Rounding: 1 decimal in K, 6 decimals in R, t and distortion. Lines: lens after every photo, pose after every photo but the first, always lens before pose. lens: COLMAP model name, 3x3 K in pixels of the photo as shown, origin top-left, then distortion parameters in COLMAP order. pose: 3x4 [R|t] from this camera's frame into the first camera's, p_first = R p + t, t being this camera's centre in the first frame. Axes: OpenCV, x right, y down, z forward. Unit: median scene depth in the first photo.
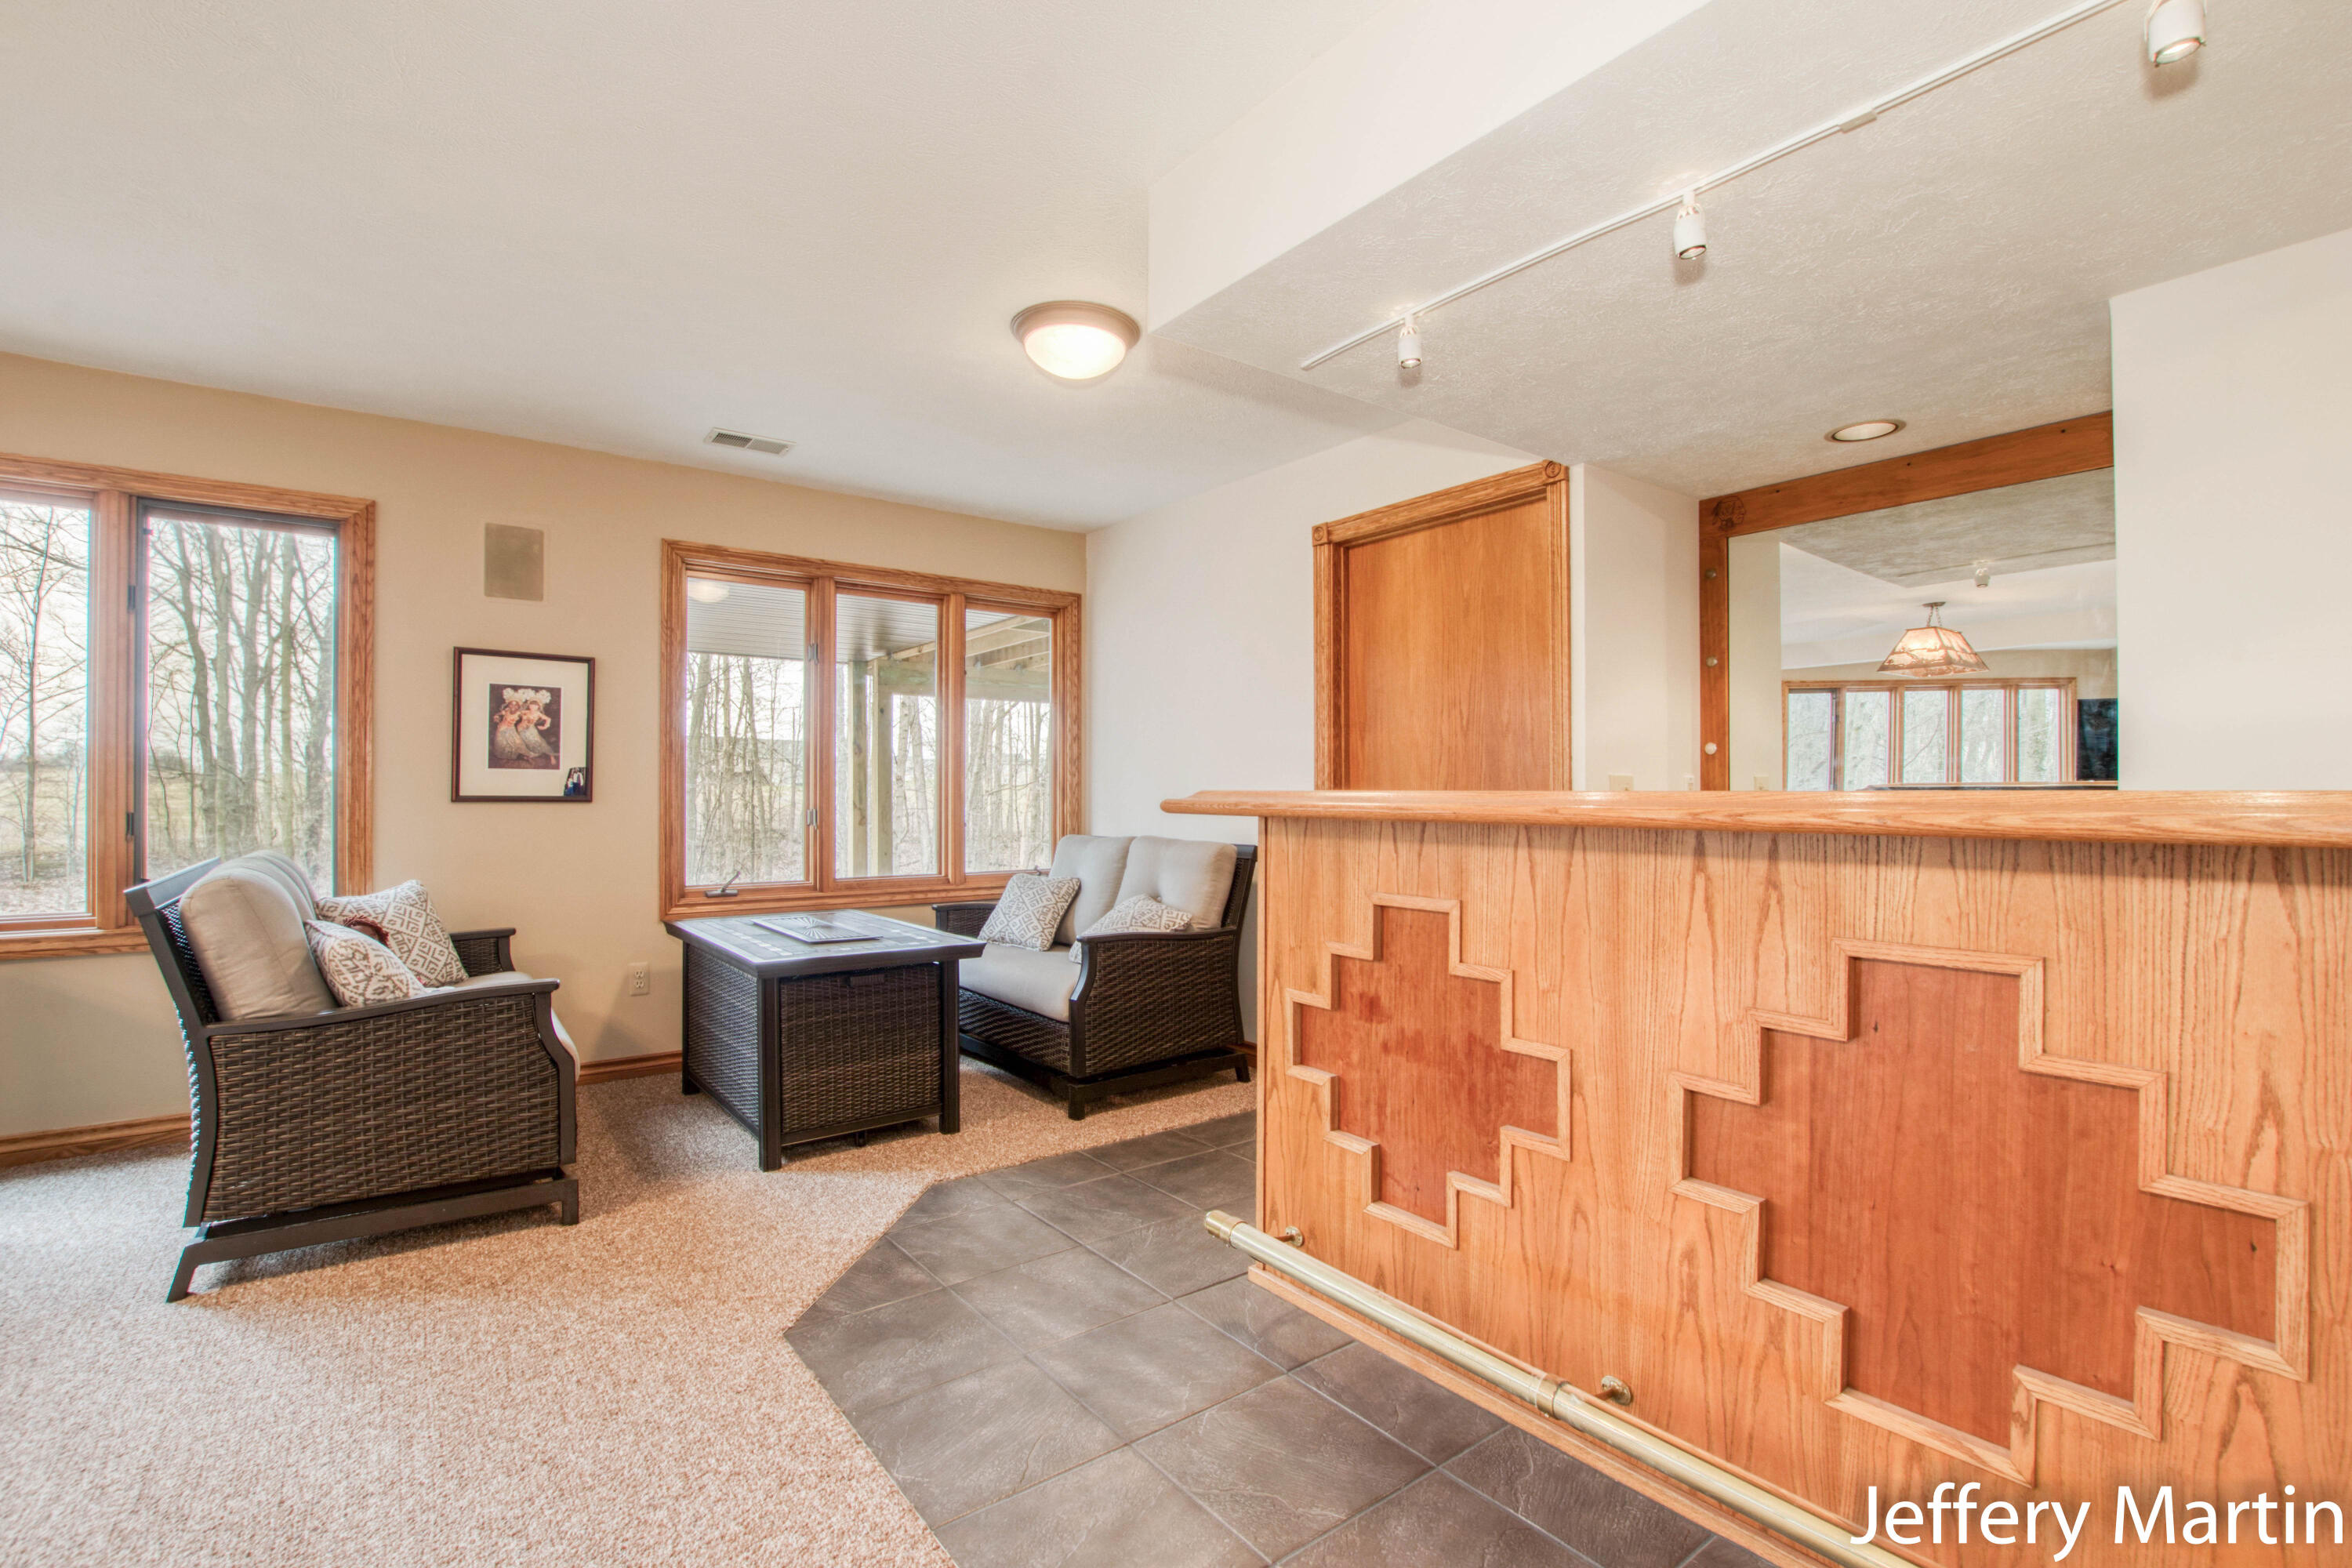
lens RADIAL K [[1029.0, 0, 1186.3], [0, 1029.0, 791.4], [0, 0, 1]] dist [-0.009920, 0.002743]
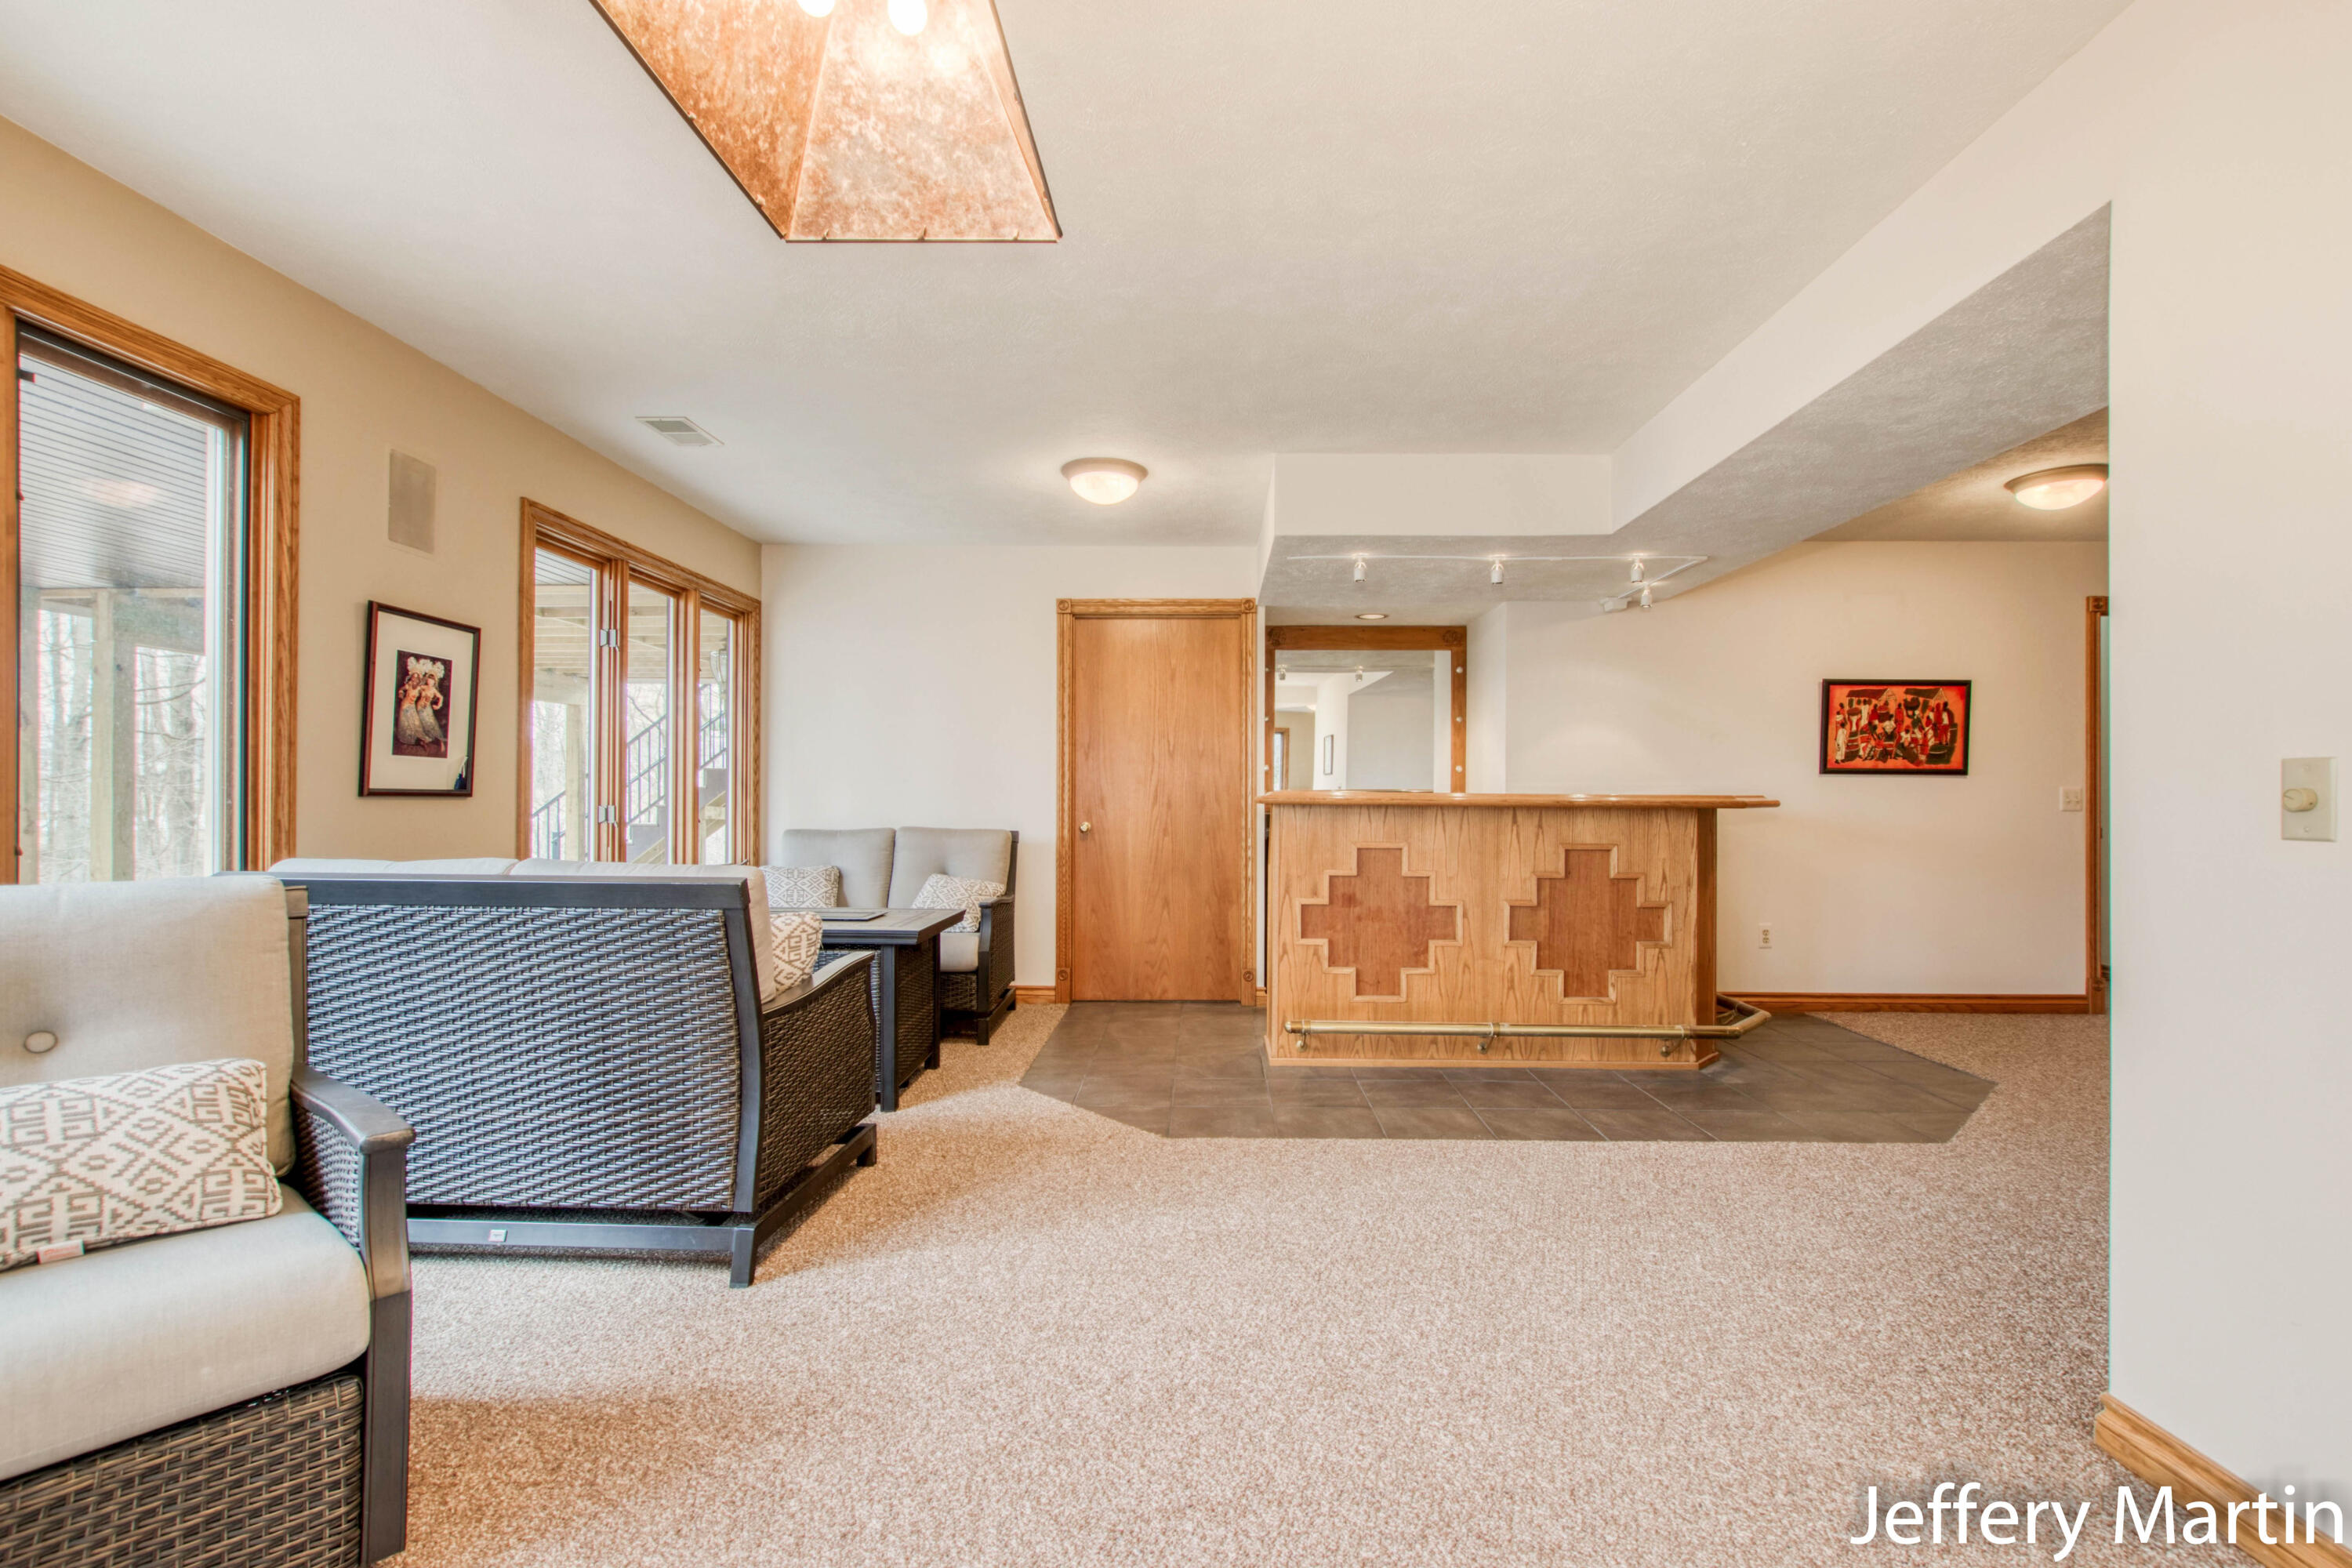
lens RADIAL K [[1029.0, 0, 1172.3], [0, 1029.0, 802.4], [0, 0, 1]] dist [-0.009920, 0.002743]
pose [[0.625191, -0.001757, 0.780469, -0.943182], [-0.006187, 0.999955, 0.007208, 0.005595], [-0.780447, -0.009335, 0.625152, 0.016395]]
